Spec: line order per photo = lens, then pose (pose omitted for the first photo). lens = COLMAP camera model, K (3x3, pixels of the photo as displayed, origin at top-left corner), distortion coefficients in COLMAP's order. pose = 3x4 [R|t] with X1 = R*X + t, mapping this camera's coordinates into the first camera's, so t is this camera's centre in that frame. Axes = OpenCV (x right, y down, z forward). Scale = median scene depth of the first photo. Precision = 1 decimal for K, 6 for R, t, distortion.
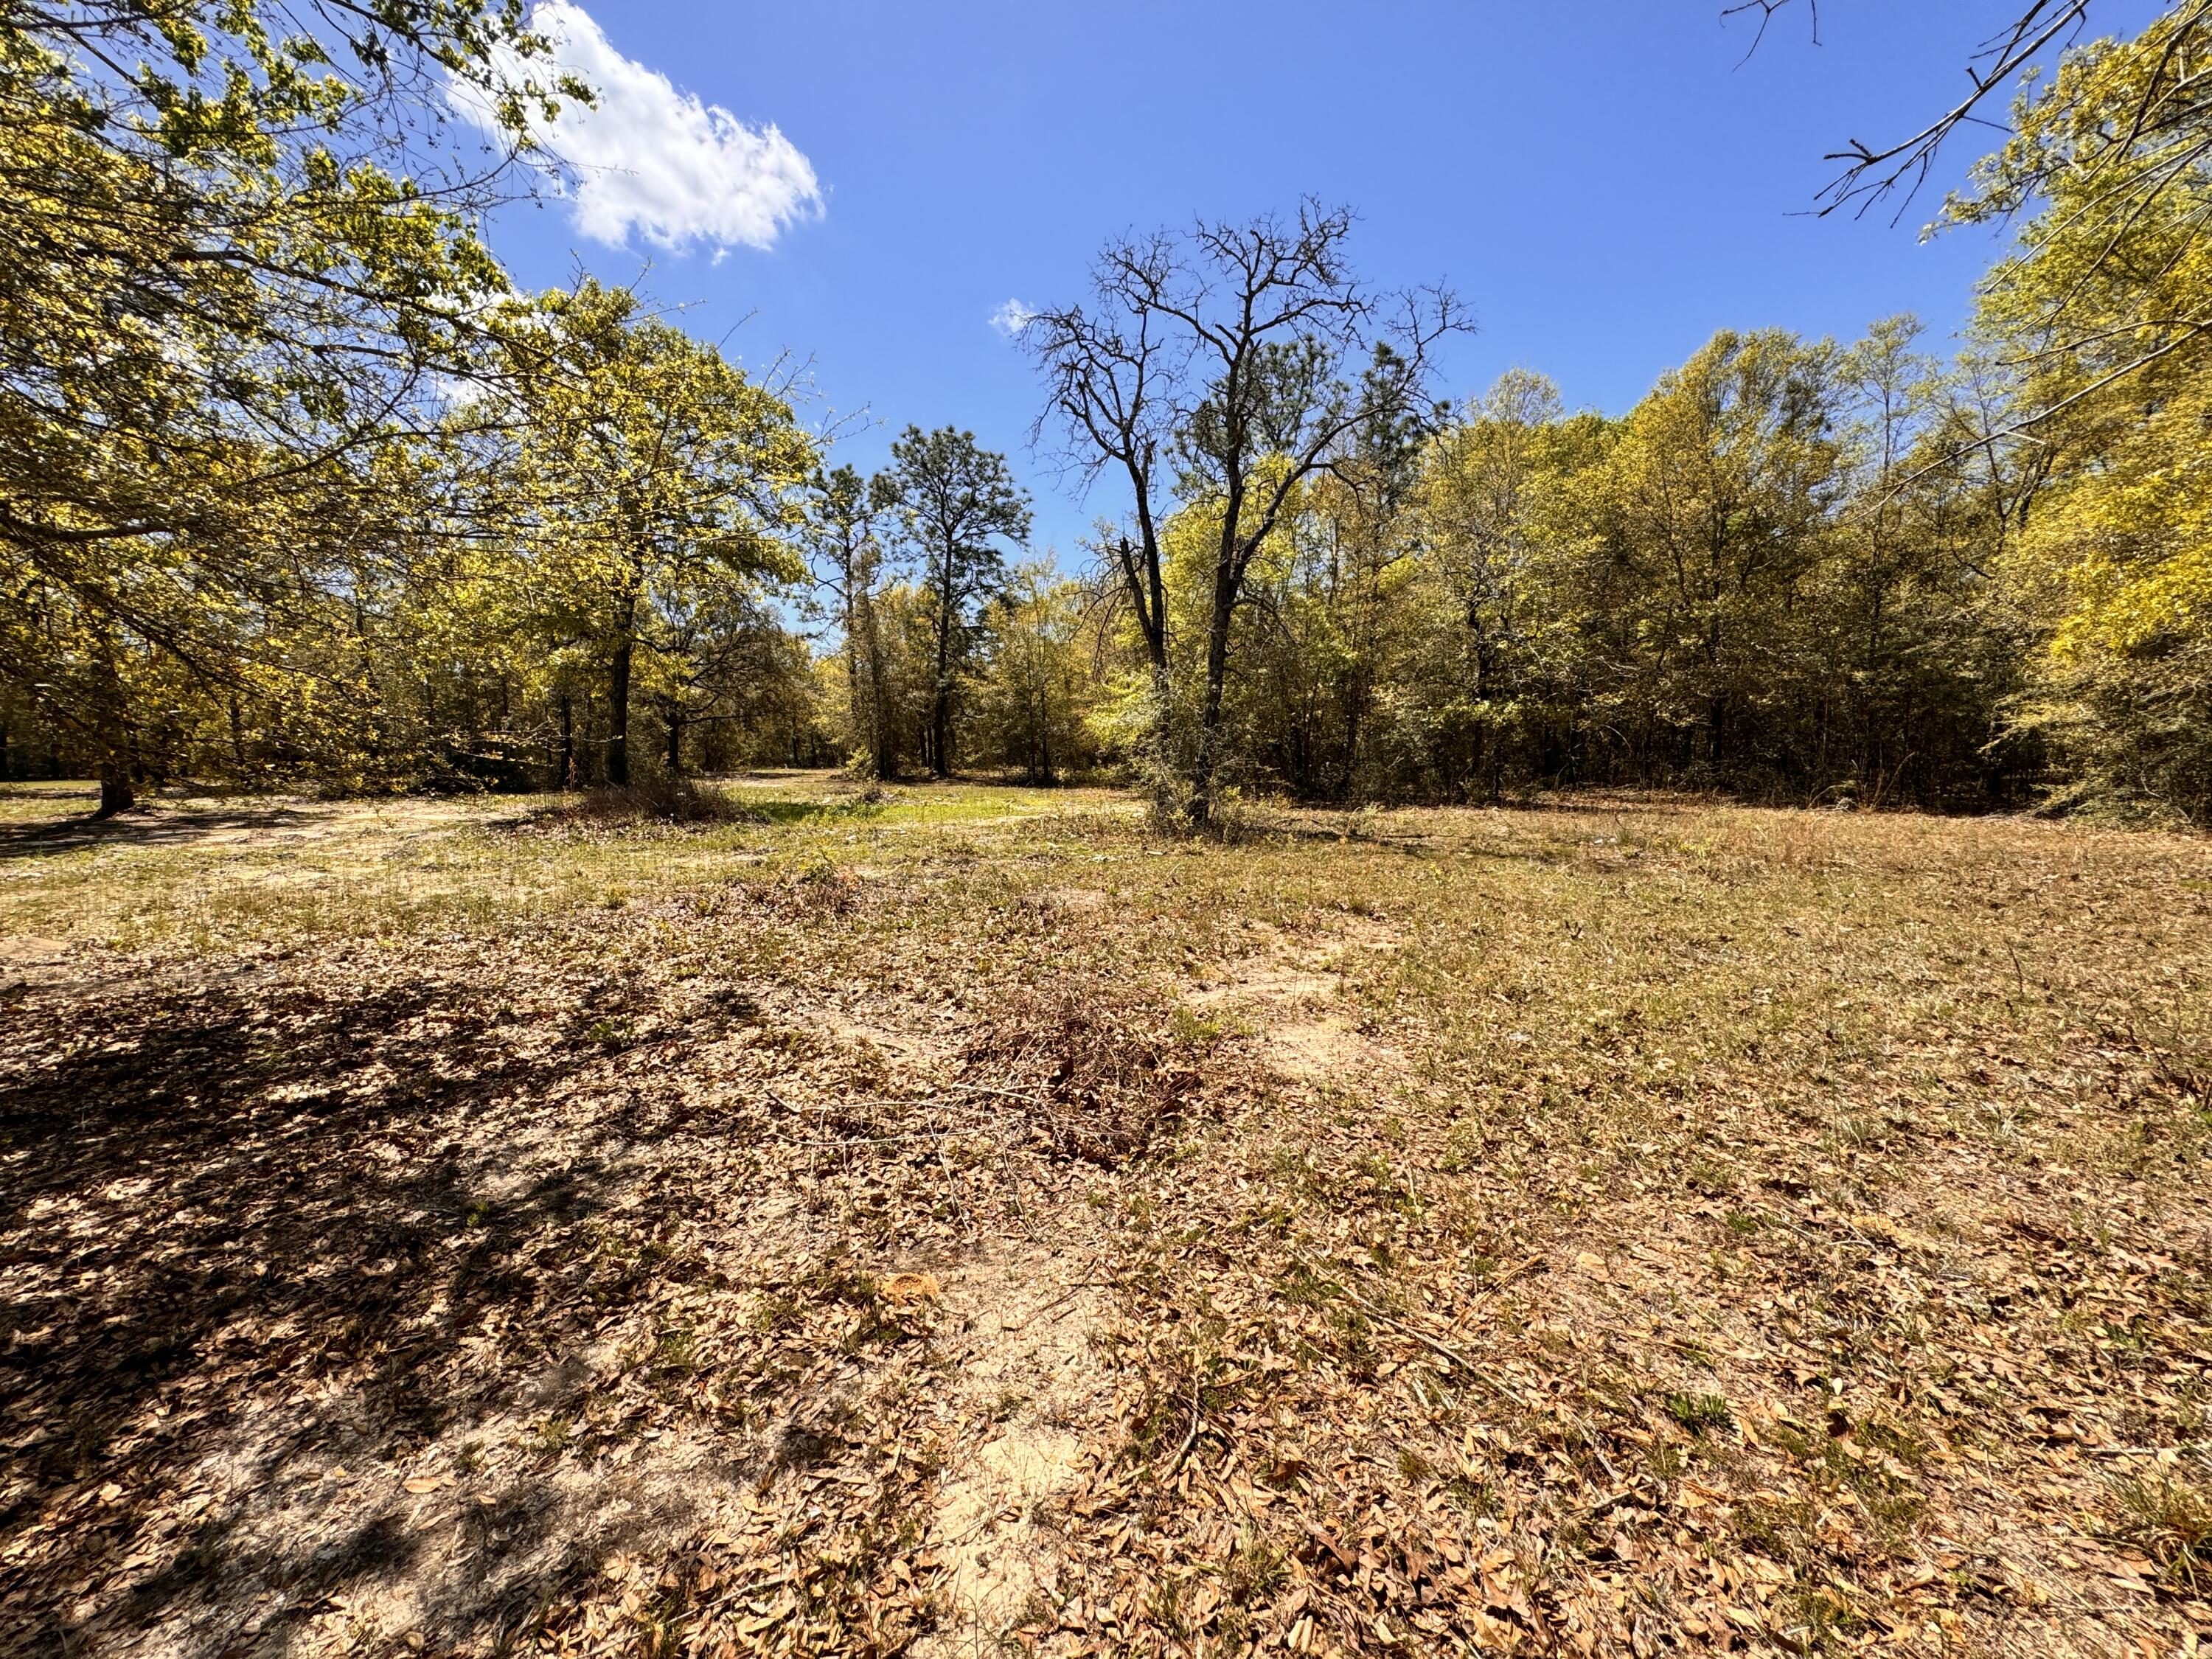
lens RADIAL K [[881.3, 0, 1103.3], [0, 881.3, 824.0], [0, 0, 1]] dist [-0.000913, 0.000107]
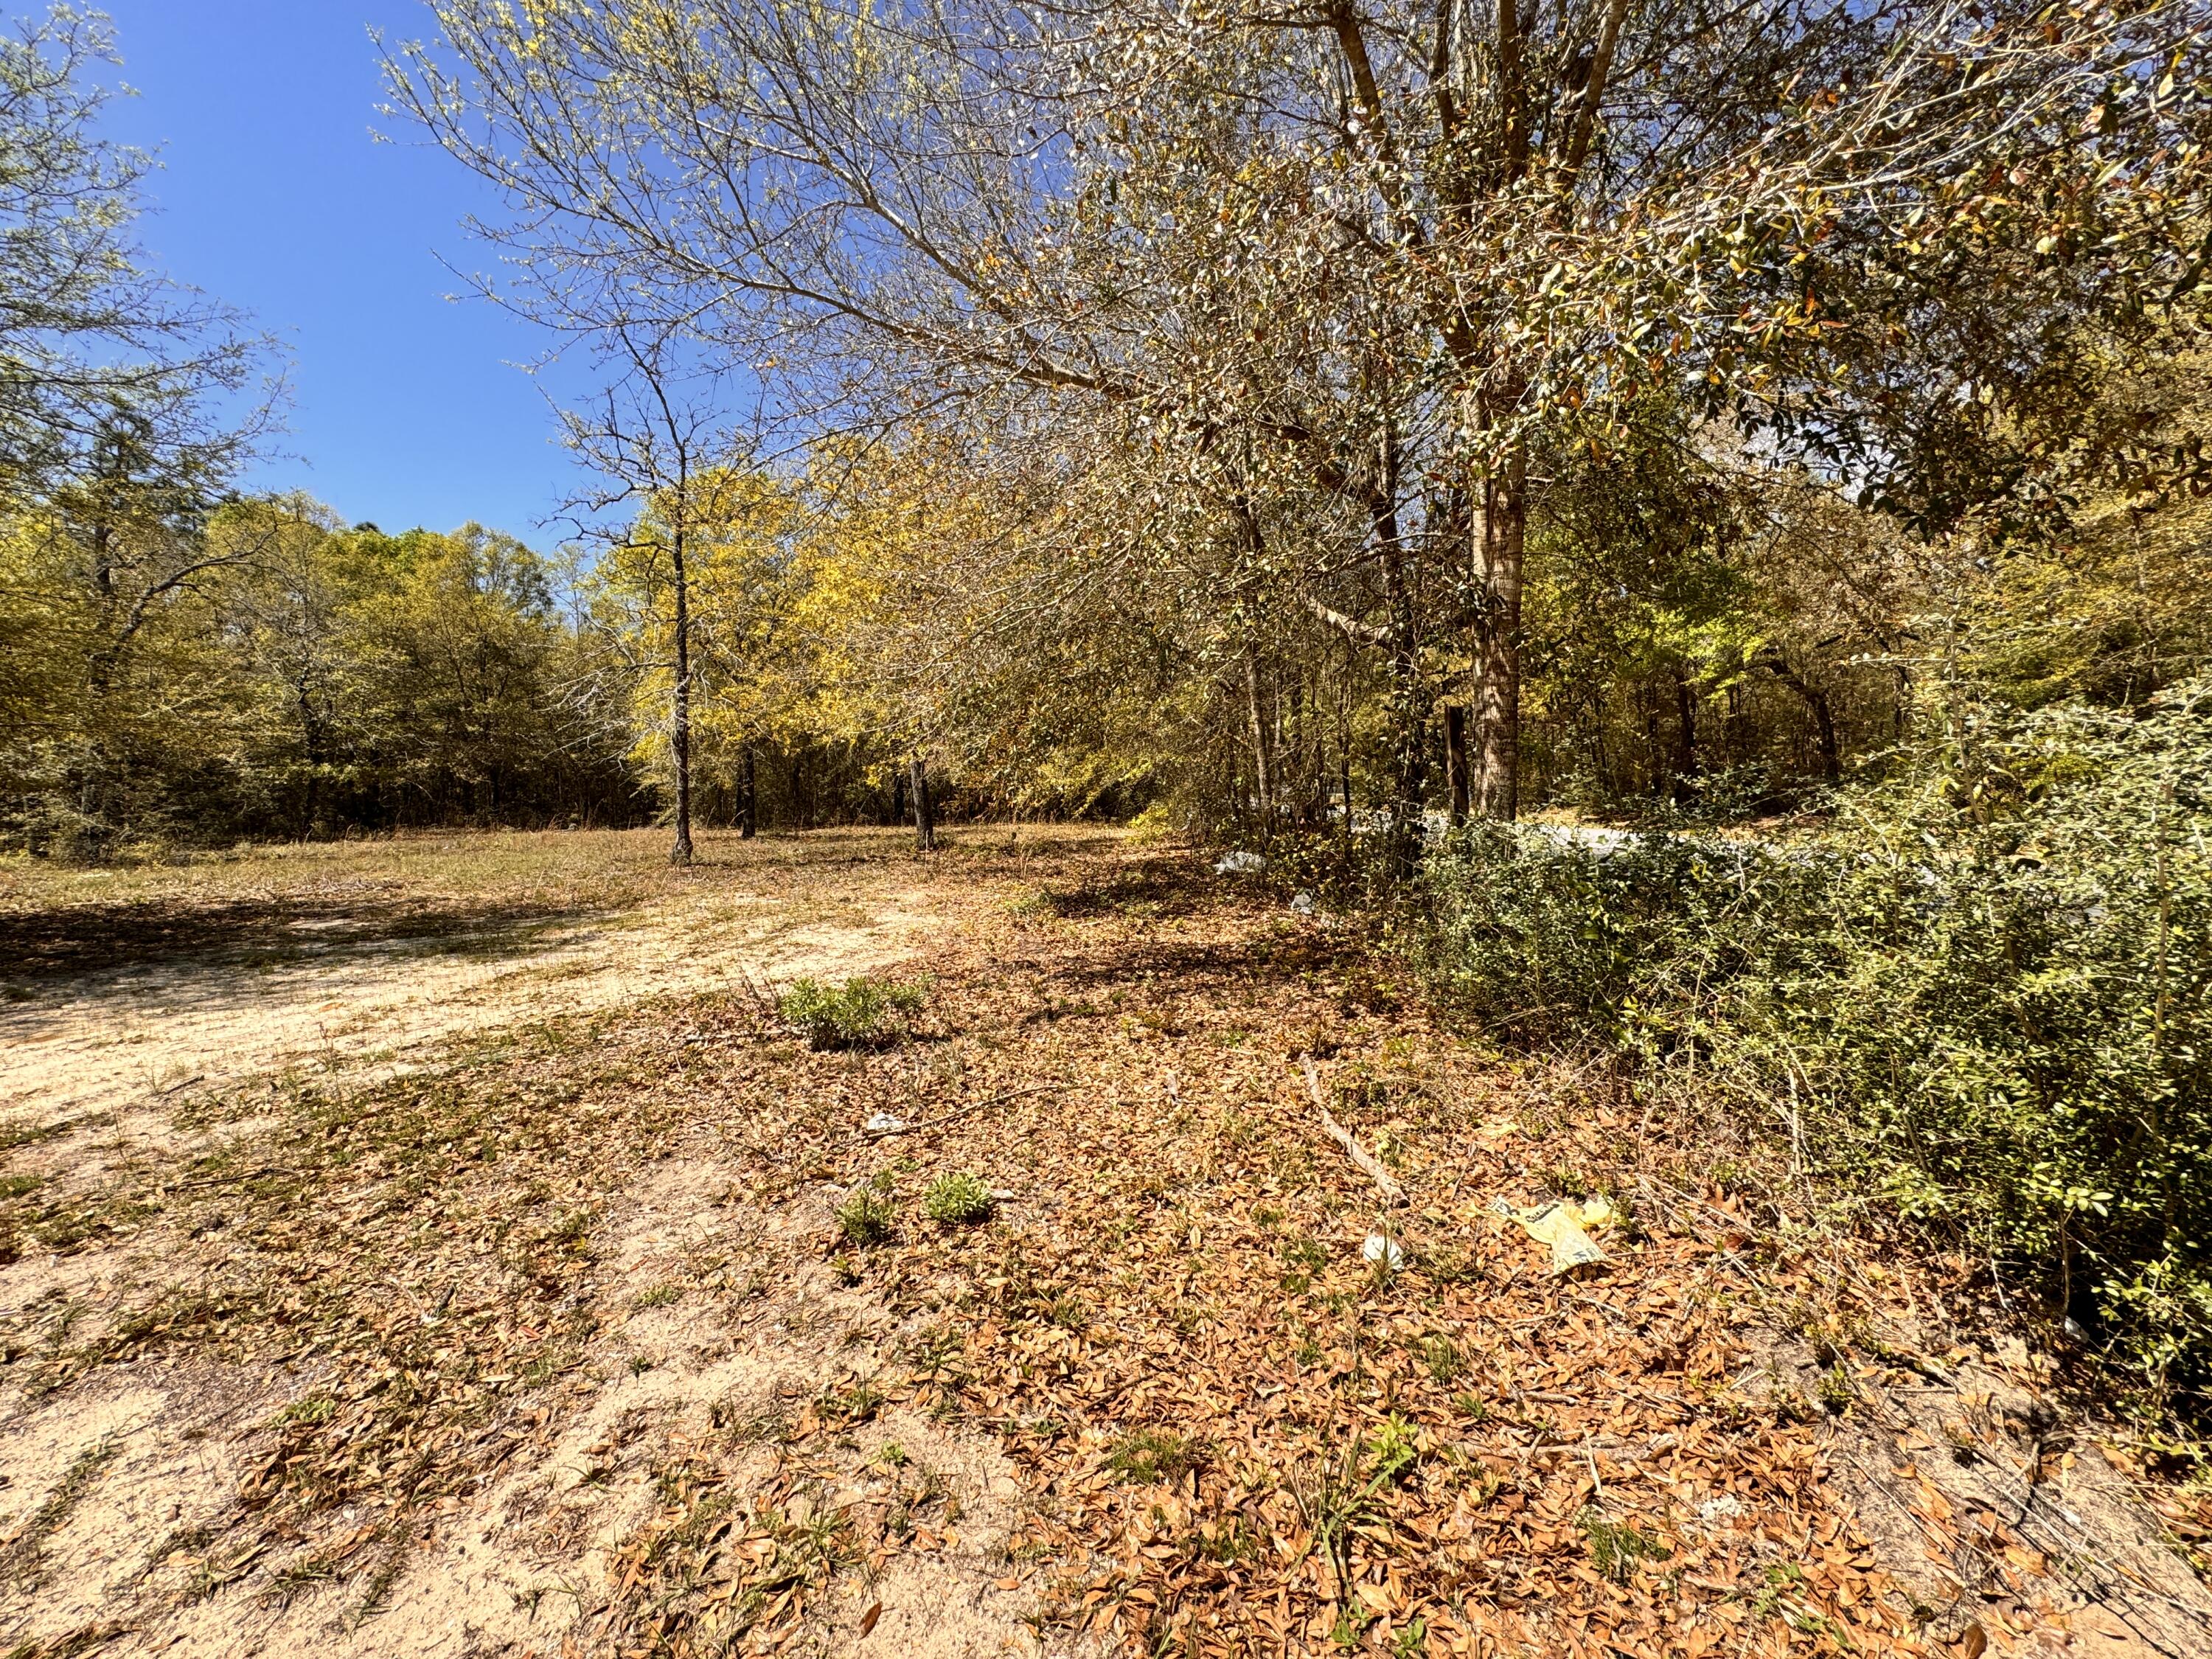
lens RADIAL K [[881.3, 0, 1103.3], [0, 881.3, 824.0], [0, 0, 1]] dist [-0.000913, 0.000107]
pose [[0.340500, -0.041624, 0.939323, -0.163565], [0.091608, 0.995735, 0.010917, 0.017565], [-0.935771, 0.082332, 0.342861, -0.216509]]
